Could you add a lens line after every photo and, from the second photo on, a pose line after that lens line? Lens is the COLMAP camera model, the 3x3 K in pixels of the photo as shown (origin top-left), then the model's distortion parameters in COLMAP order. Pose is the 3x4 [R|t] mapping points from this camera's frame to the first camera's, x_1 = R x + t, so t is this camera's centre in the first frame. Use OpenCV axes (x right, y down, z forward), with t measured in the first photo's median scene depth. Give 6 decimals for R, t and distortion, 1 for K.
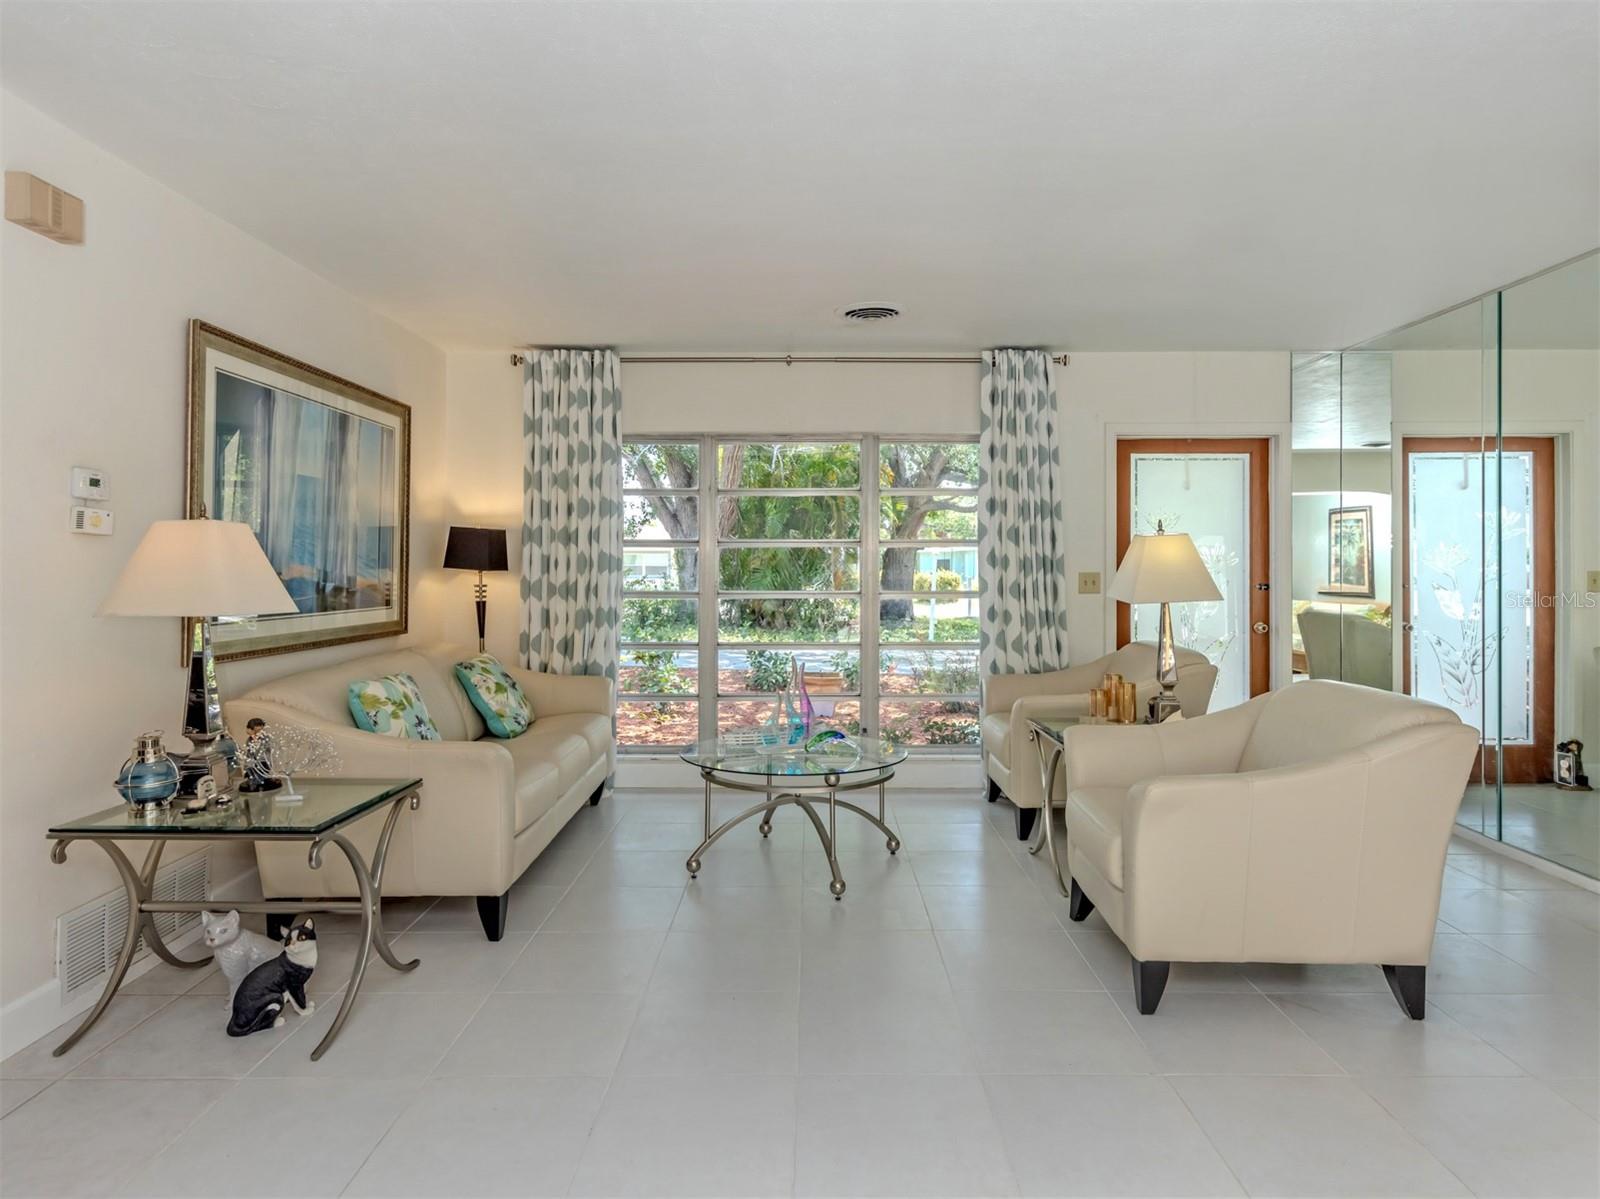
lens RADIAL K [[899.2, 0, 841.8], [0, 899.2, 547.9], [0, 0, 1]] dist [0.004031, -0.000989]
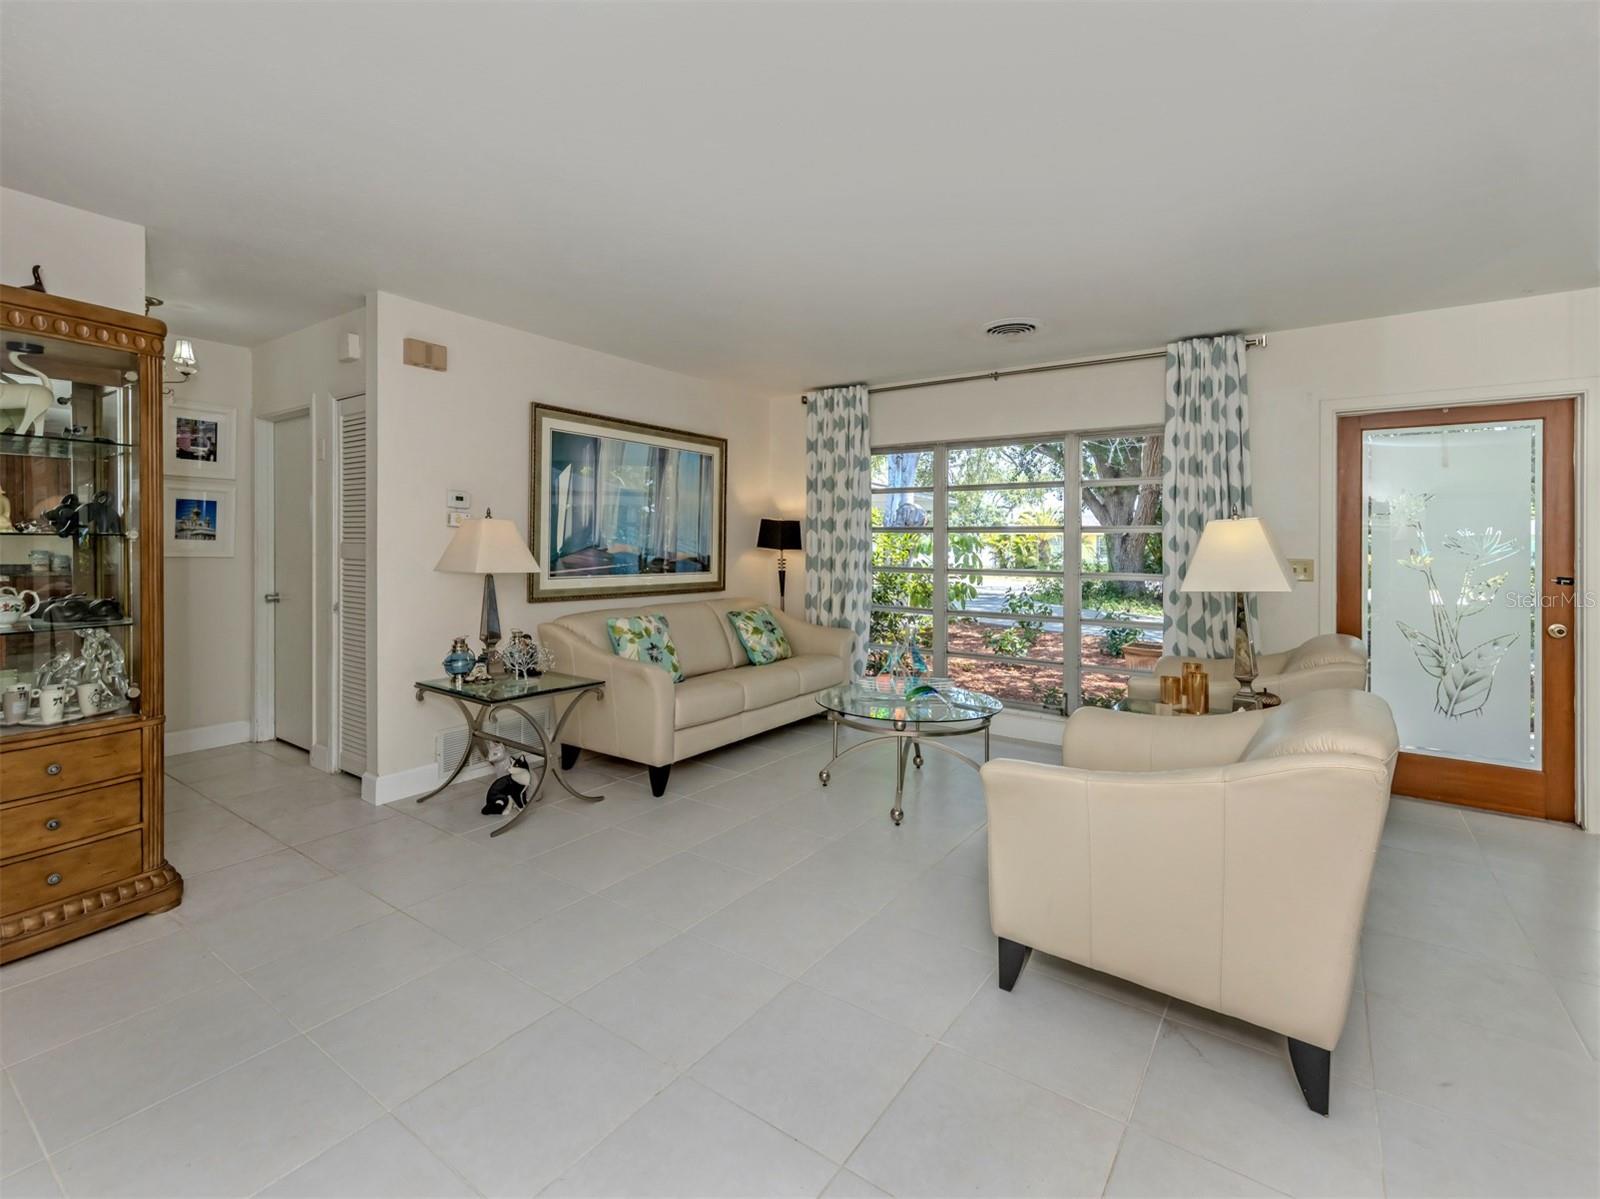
lens RADIAL K [[708.0, 0, 829.0], [0, 708.0, 534.0], [0, 0, 1]] dist [0.004659, -0.000470]
pose [[0.833998, 0.000249, -0.551768, 0.307146], [0.000927, 0.999998, 0.001852, -0.001369], [0.551767, -0.002056, 0.833996, 0.107384]]
